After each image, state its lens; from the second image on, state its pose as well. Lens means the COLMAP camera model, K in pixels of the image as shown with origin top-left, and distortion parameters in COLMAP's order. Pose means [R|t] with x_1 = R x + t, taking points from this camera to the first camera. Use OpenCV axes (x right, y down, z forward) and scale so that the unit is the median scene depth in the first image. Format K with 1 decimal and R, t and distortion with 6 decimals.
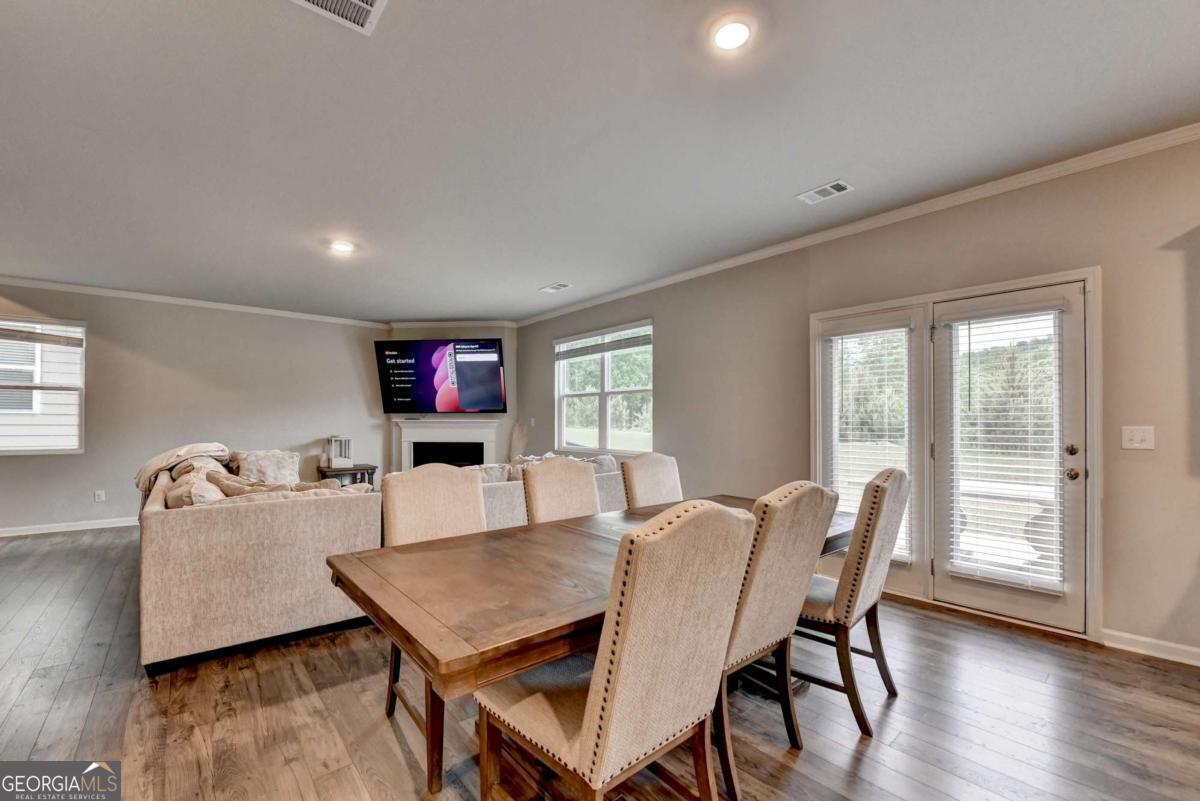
lens RADIAL K [[490.1, 0, 577.8], [0, 490.1, 418.1], [0, 0, 1]] dist [-0.020270, -0.000070]
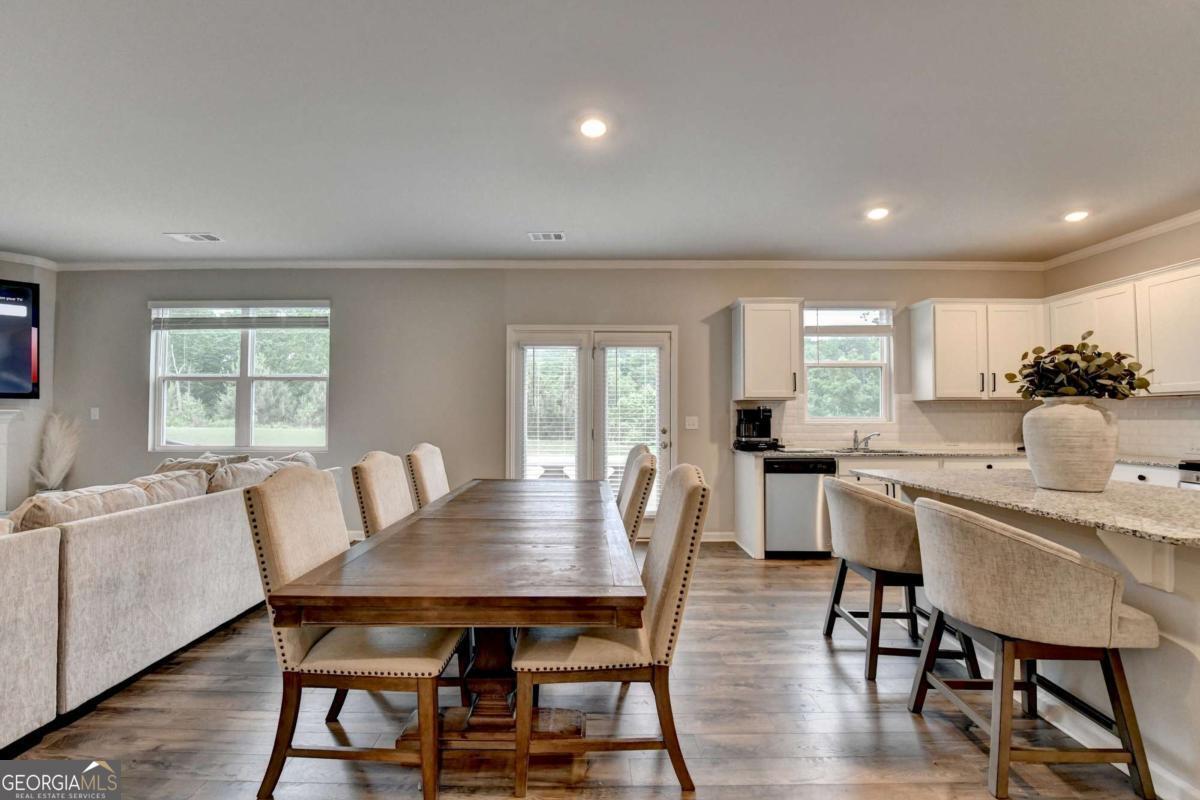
lens RADIAL K [[486.1, 0, 600.0], [0, 486.1, 400.0], [0, 0, 1]] dist [-0.023088, -0.000149]
pose [[0.637150, 0.024039, 0.770365, -0.209594], [-0.007961, 0.999665, -0.024610, 0.000662], [-0.770699, 0.009548, 0.637128, 0.039248]]
